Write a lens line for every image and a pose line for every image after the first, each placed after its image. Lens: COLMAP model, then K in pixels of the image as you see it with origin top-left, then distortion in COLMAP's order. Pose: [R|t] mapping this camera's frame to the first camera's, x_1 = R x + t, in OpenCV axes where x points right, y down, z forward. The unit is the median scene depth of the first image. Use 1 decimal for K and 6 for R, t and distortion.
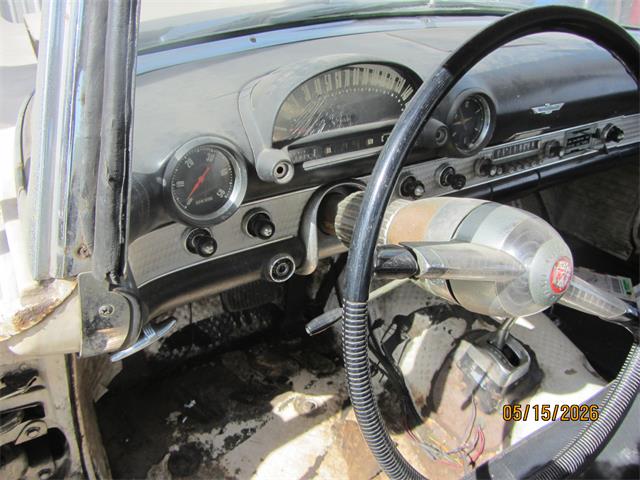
lens RADIAL K [[535.5, 0, 330.9], [0, 535.5, 241.9], [0, 0, 1]] dist [-0.031418, 0.018872]
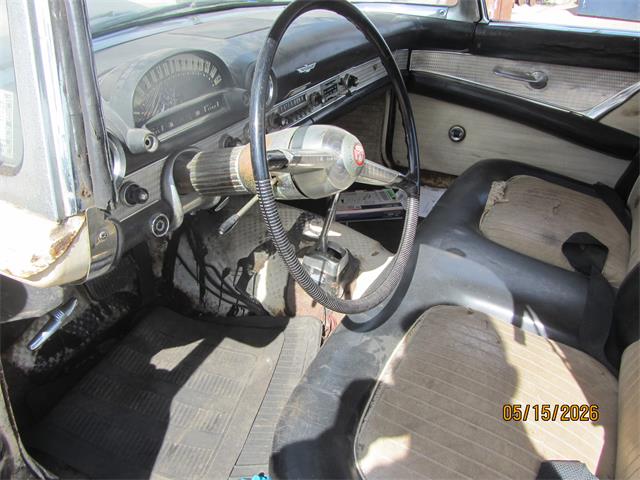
lens RADIAL K [[535.5, 0, 330.9], [0, 535.5, 241.9], [0, 0, 1]] dist [-0.031418, 0.018872]
pose [[0.873696, -0.292833, 0.388464, -0.190813], [0.291328, 0.954462, 0.064269, 0.098933], [-0.389594, 0.057019, 0.919220, -0.246604]]
